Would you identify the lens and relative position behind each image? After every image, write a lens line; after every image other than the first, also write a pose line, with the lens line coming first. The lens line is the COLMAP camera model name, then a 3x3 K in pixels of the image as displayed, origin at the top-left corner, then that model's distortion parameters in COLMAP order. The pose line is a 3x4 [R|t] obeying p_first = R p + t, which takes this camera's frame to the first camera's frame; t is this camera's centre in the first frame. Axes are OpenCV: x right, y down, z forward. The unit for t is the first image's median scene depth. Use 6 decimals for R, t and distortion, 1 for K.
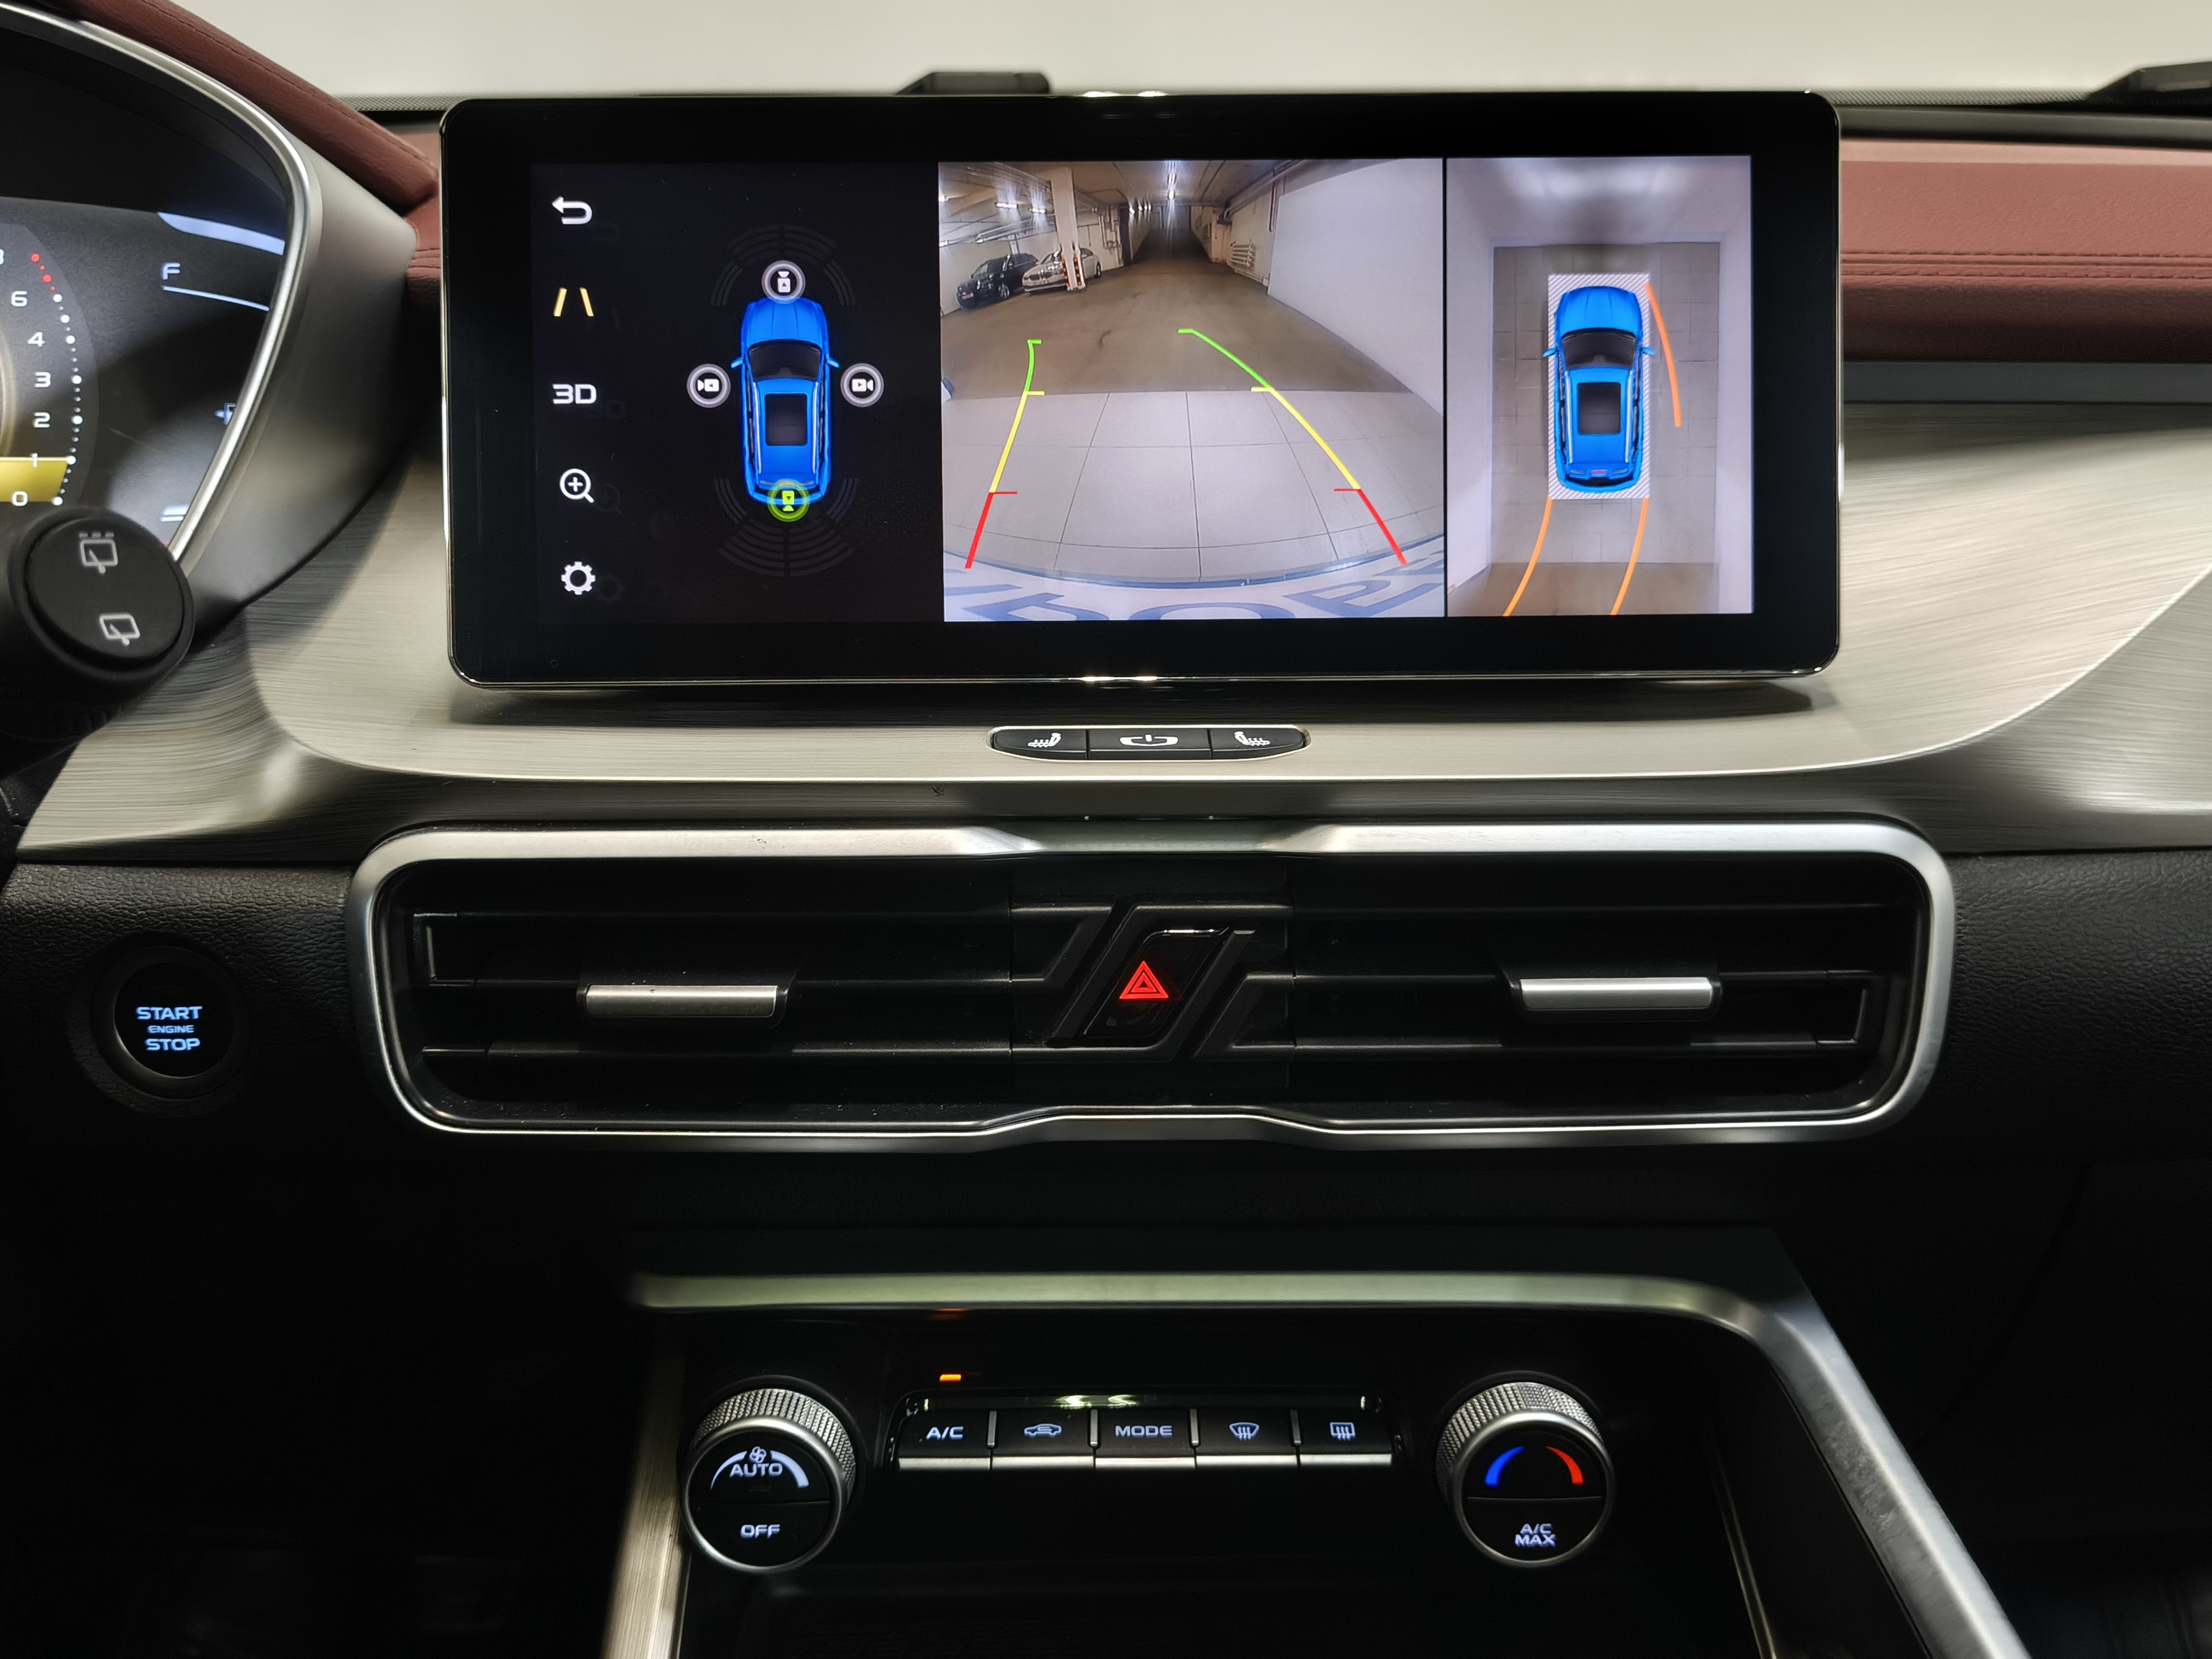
lens RADIAL K [[1849.7, 0, 1095.0], [0, 1849.7, 823.1], [0, 0, 1]] dist [0.058852, -0.099875]
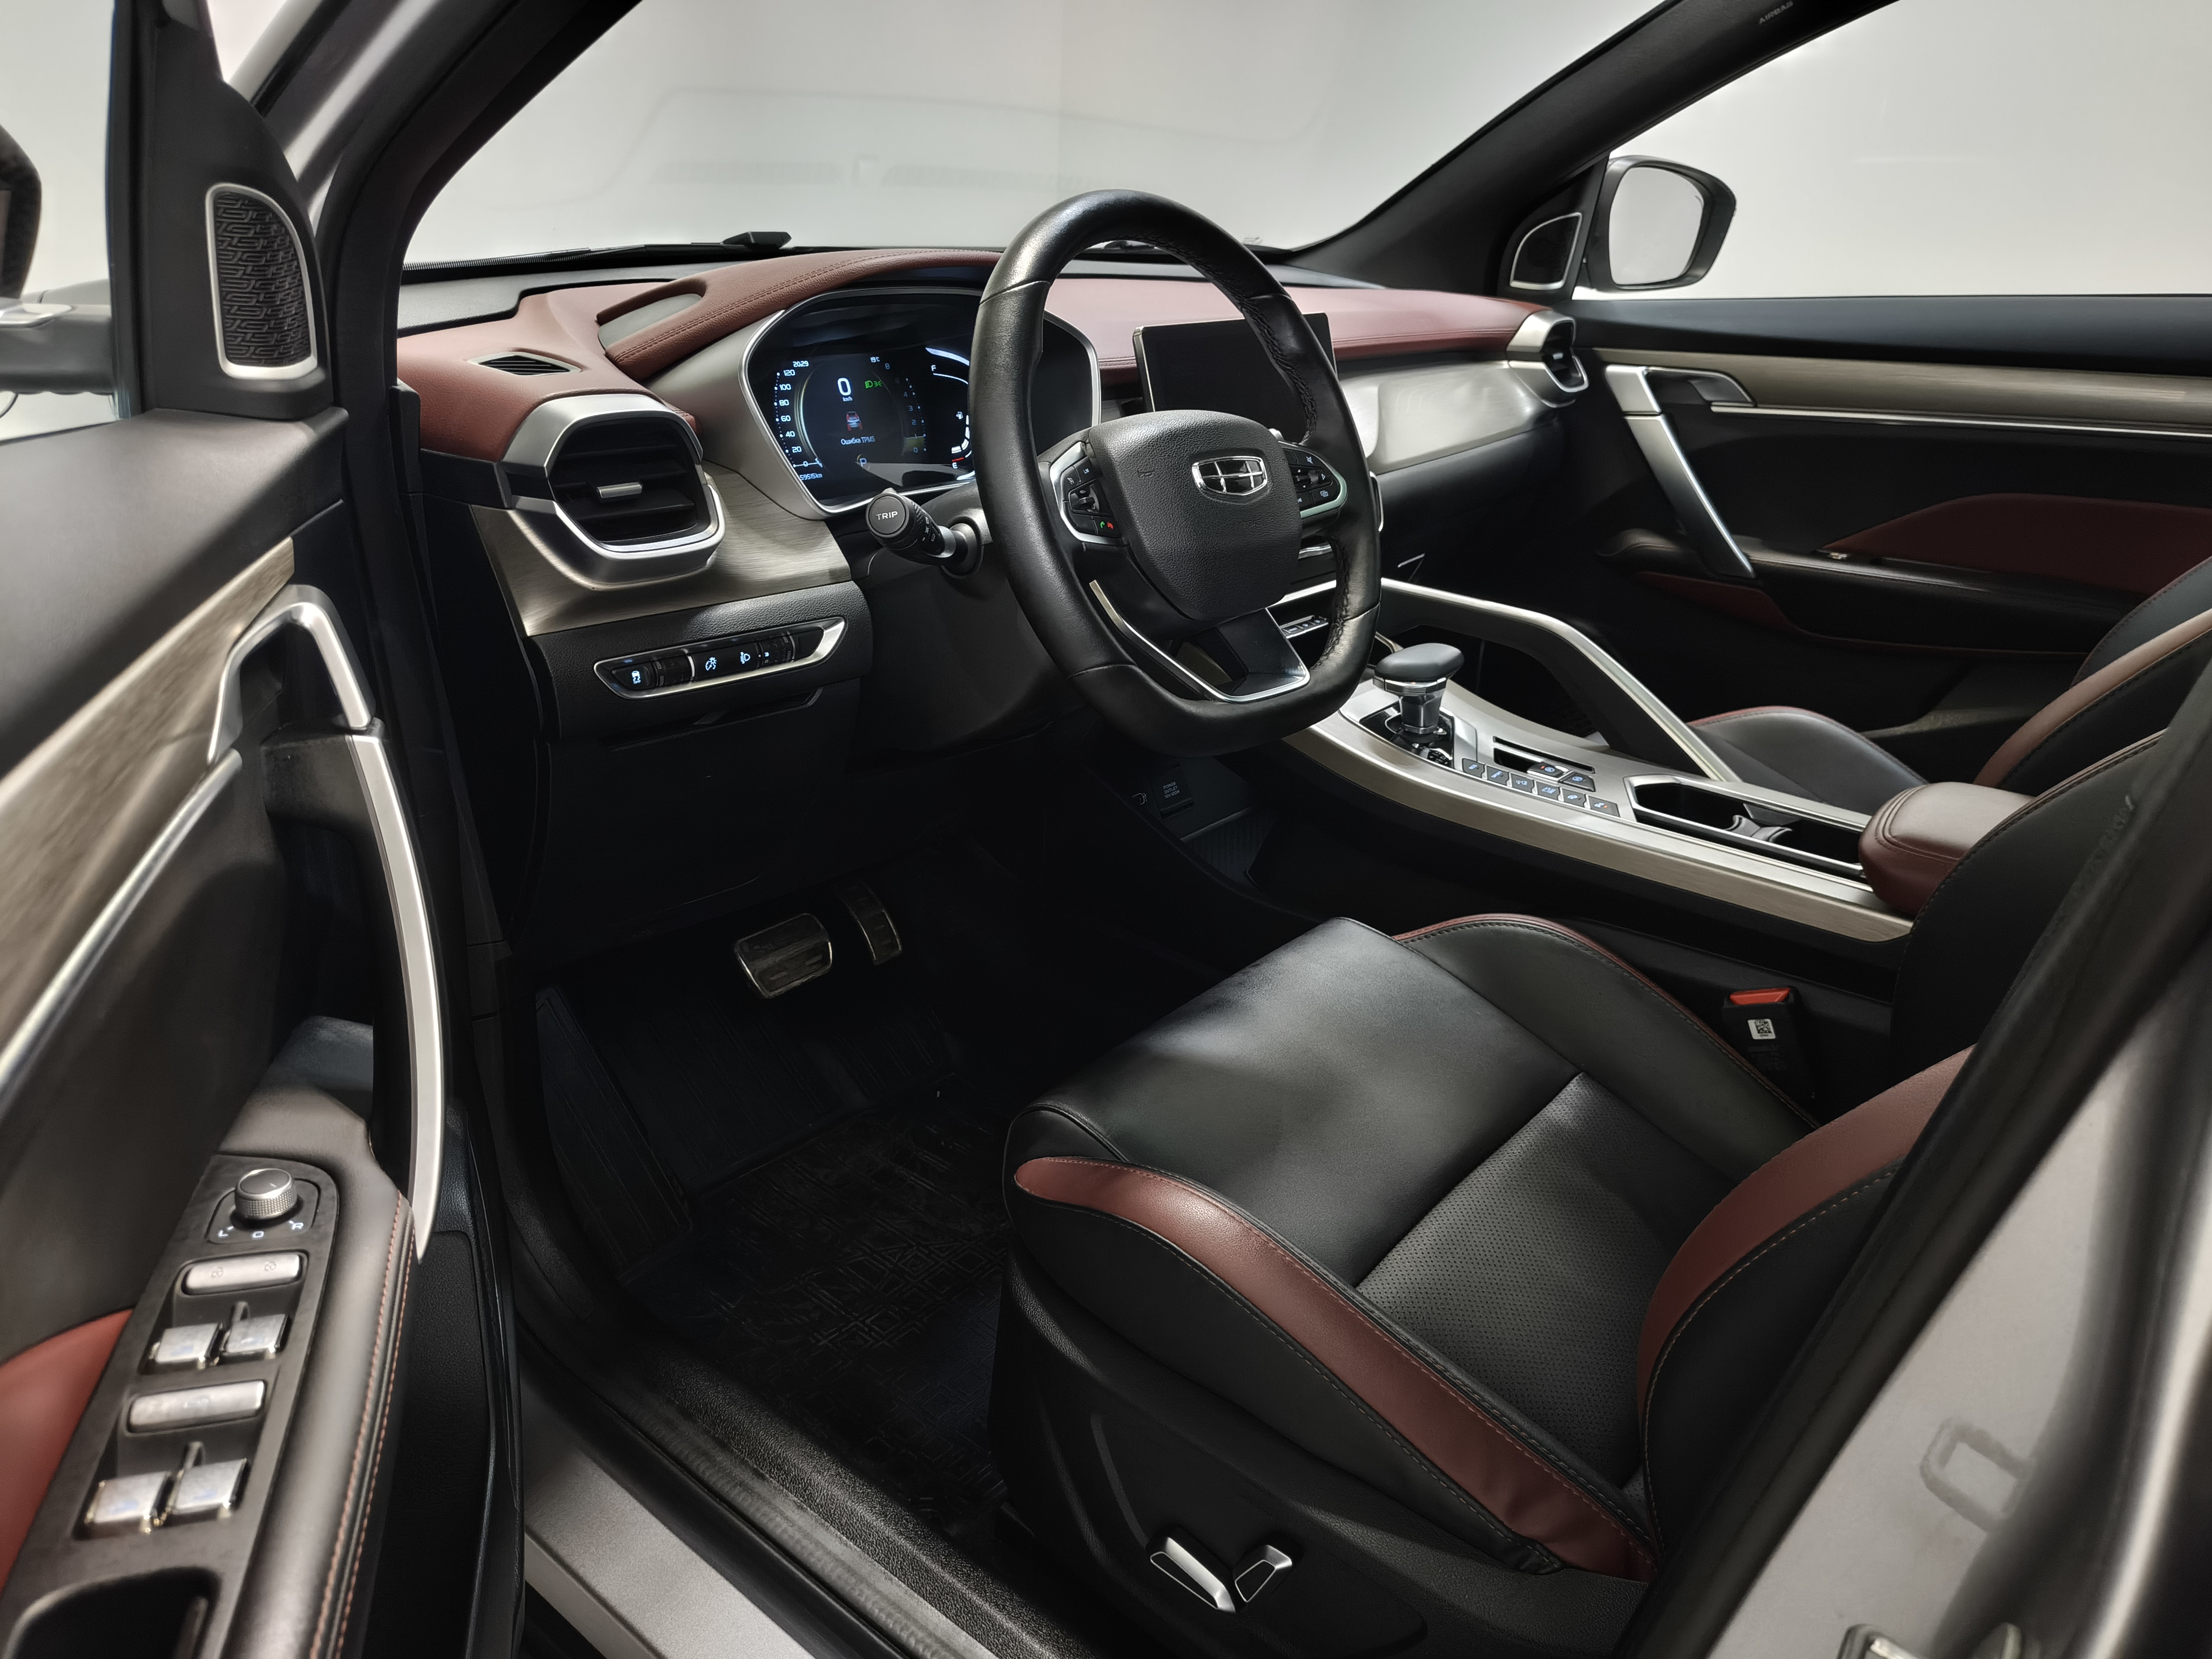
lens RADIAL K [[1515.1, 0, 1093.1], [0, 1515.1, 825.1], [0, 0, 1]] dist [0.051199, -0.072801]
pose [[0.649104, -0.274047, 0.709621, -3.042742], [0.195040, 0.961626, 0.192962, -0.017018], [-0.735271, 0.013152, 0.677646, -1.116658]]
